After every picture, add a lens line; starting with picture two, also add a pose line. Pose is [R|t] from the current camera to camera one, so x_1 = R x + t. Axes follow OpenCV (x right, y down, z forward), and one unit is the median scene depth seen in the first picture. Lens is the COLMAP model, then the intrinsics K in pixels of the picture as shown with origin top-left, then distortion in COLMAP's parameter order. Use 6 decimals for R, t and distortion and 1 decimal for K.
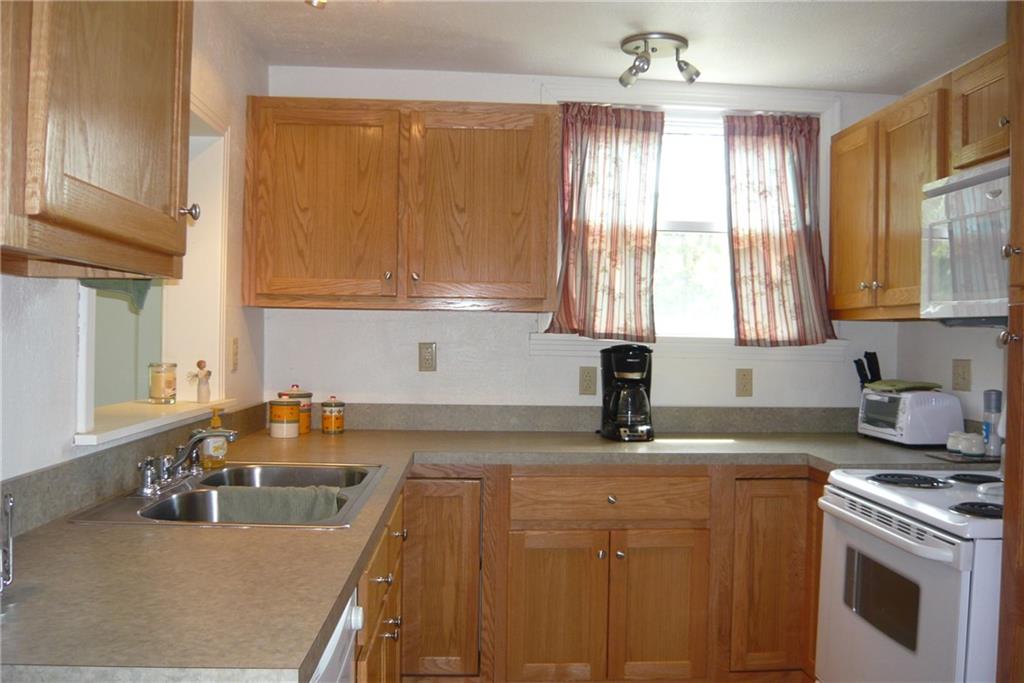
lens RADIAL K [[862.2, 0, 512.0], [0, 862.2, 341.5], [0, 0, 1]] dist [-0.104330, 0.072560]
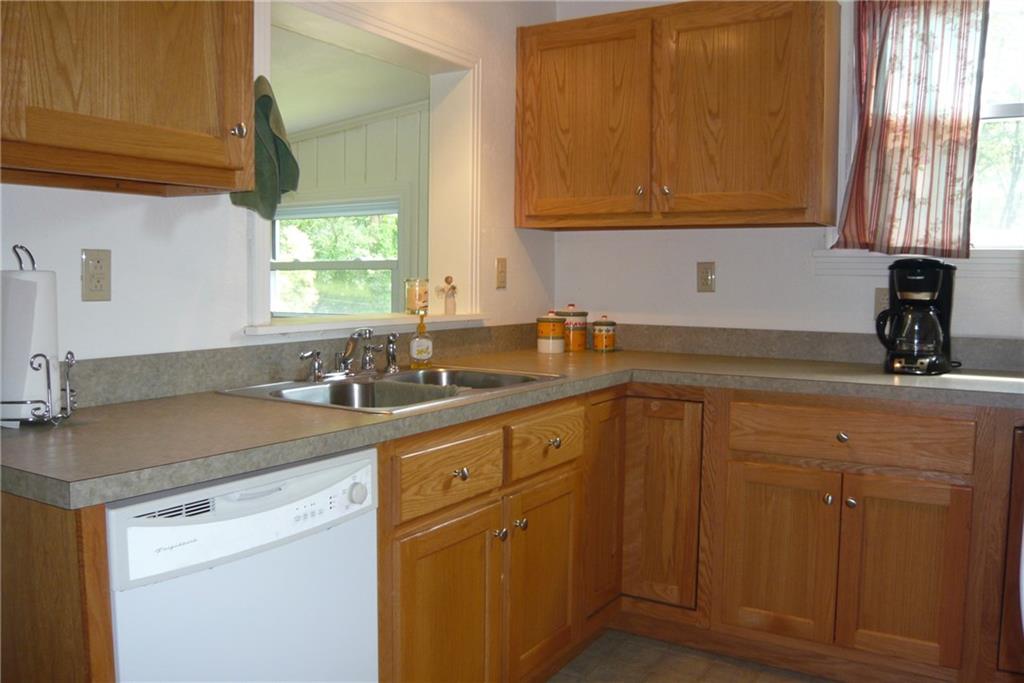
lens RADIAL K [[855.4, 0, 512.0], [0, 855.4, 341.5], [0, 0, 1]] dist [-0.087561, 0.014788]
pose [[0.818822, 0.033150, -0.573089, 0.279462], [0.003438, 0.998030, 0.062643, 0.030861], [0.574037, -0.053264, 0.817095, 0.113743]]
